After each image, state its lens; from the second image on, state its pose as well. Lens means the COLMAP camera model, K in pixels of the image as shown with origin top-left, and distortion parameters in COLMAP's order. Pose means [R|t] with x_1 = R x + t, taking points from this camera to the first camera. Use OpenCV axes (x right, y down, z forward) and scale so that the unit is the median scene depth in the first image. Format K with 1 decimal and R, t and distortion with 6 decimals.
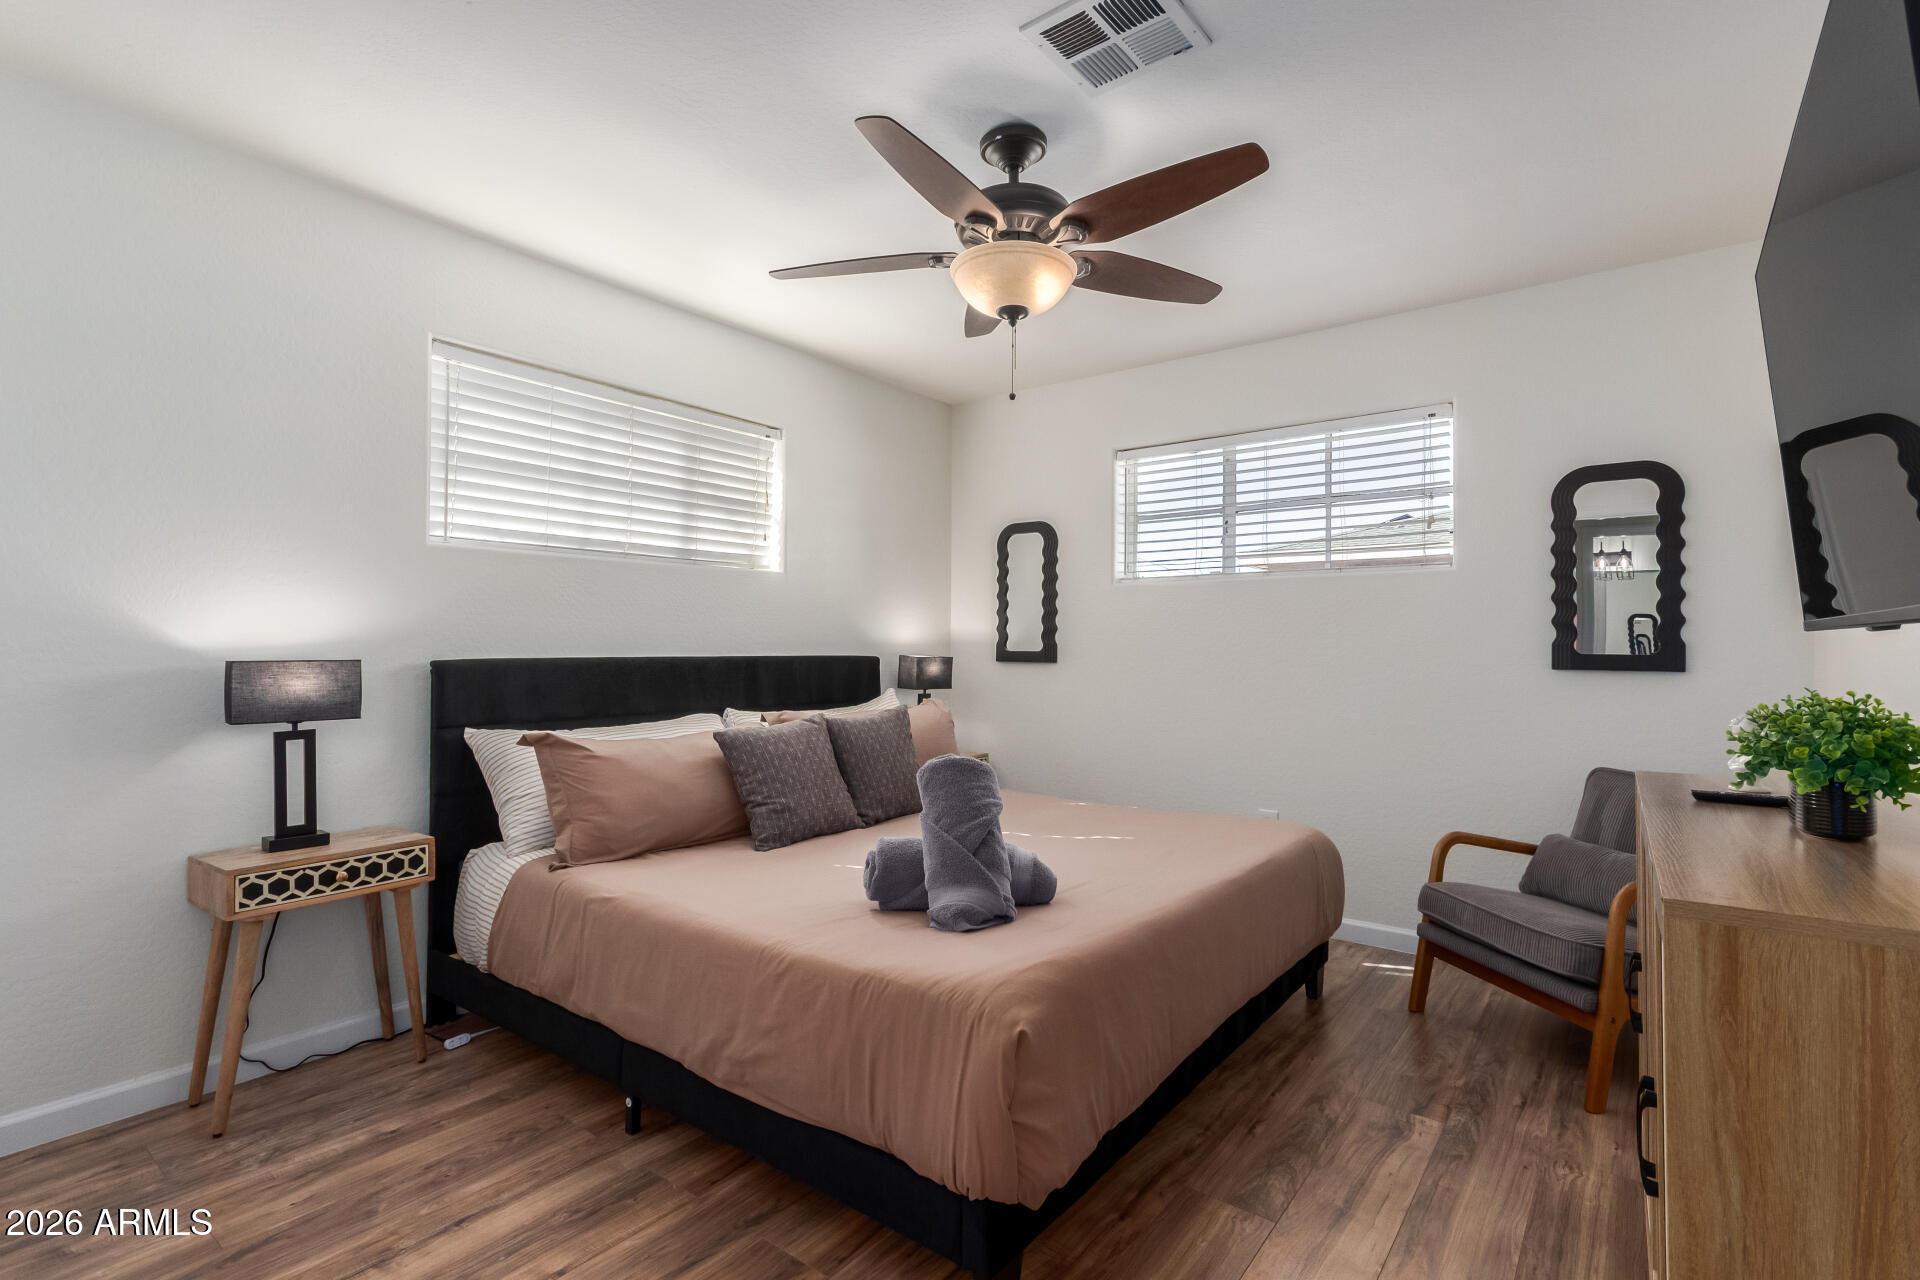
lens RADIAL K [[878.5, 0, 957.8], [0, 878.5, 623.5], [0, 0, 1]] dist [0.001577, 0.000428]
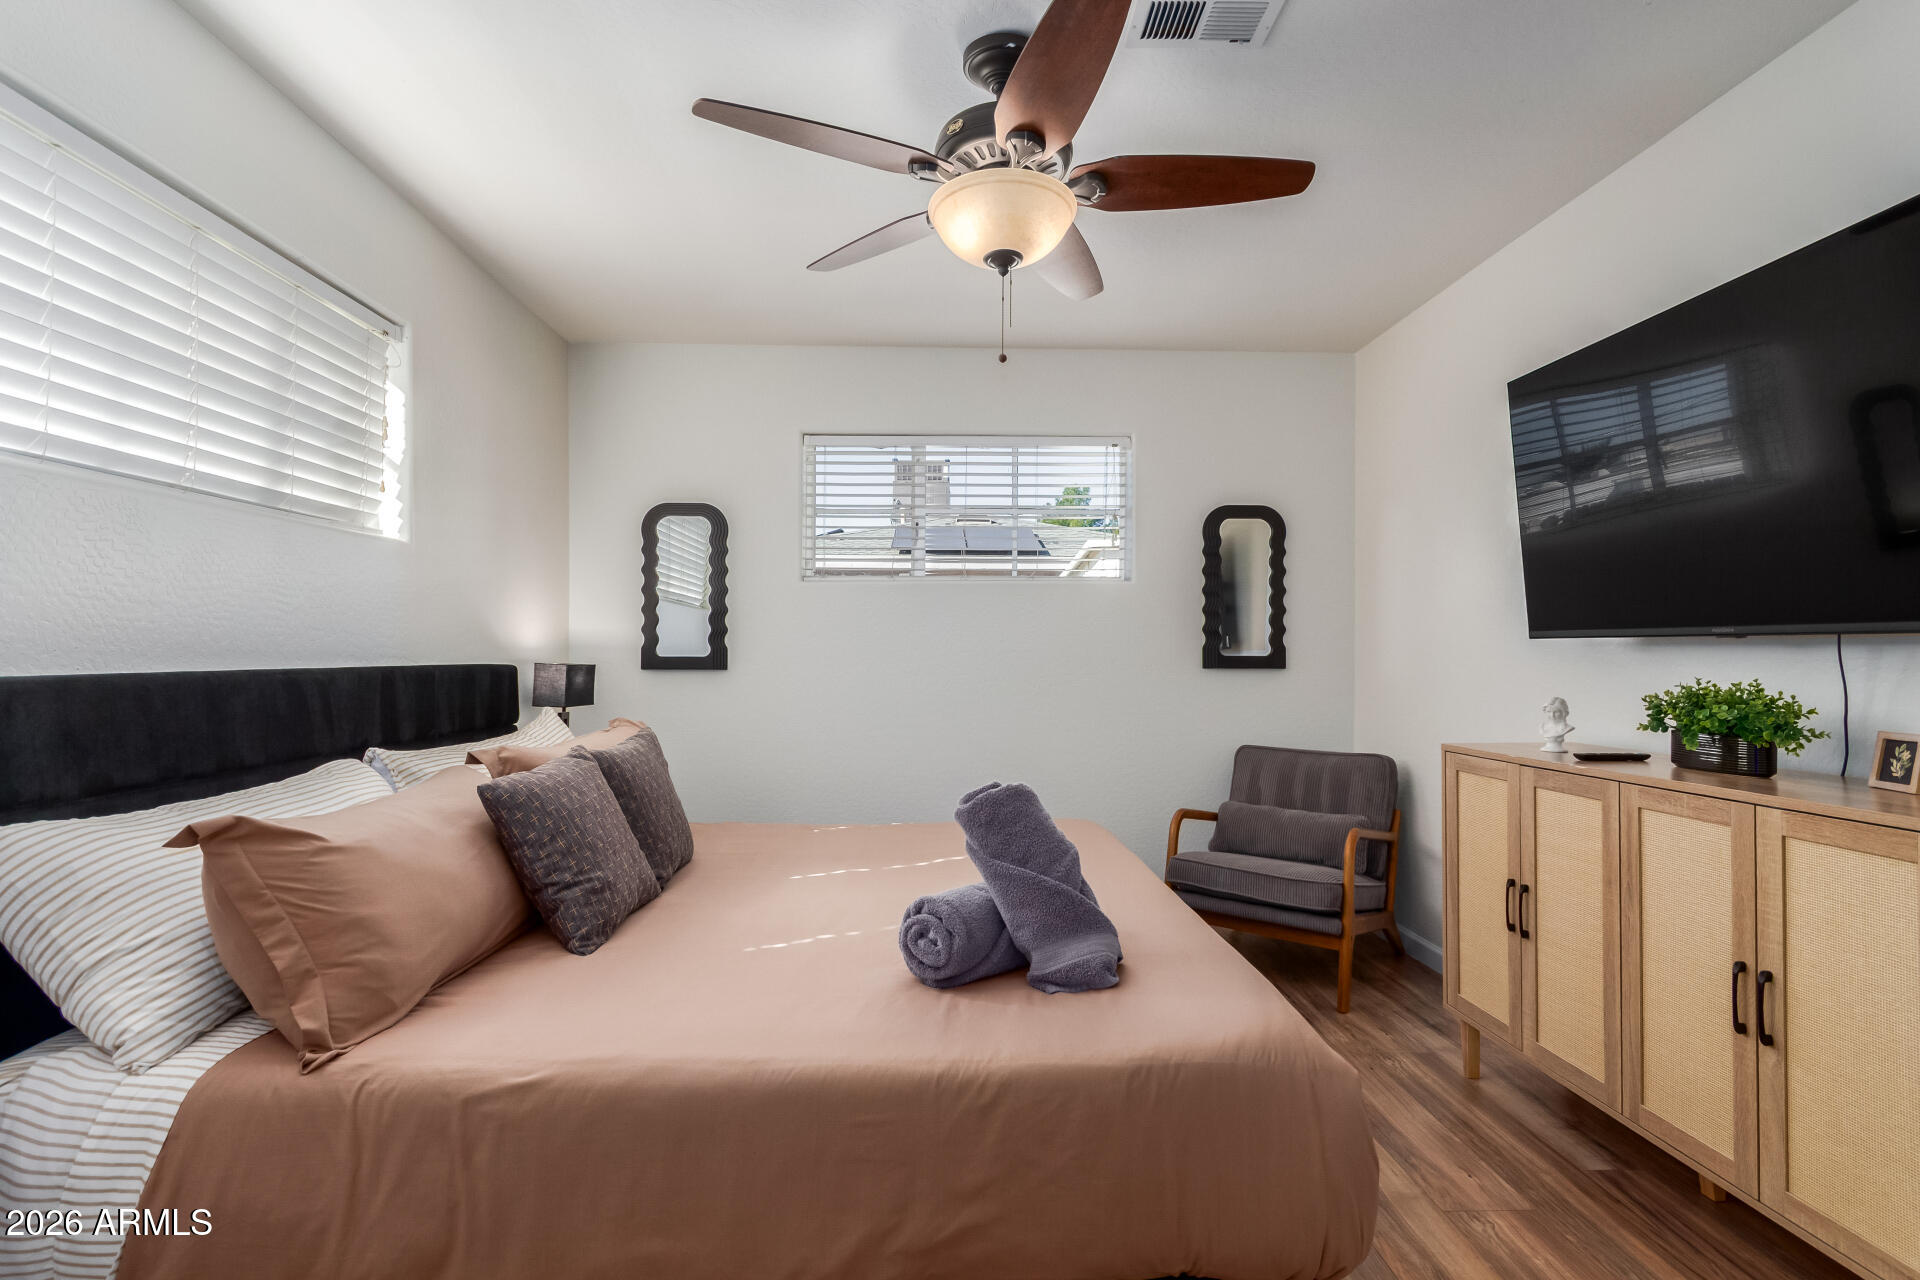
lens RADIAL K [[893.3, 0, 957.4], [0, 893.3, 646.2], [0, 0, 1]] dist [0.001633, 0.001569]
pose [[0.776190, 0.000741, 0.630498, -0.358798], [-0.013921, 0.999776, 0.015964, 0.006153], [-0.630345, -0.021168, 0.776027, 0.238996]]
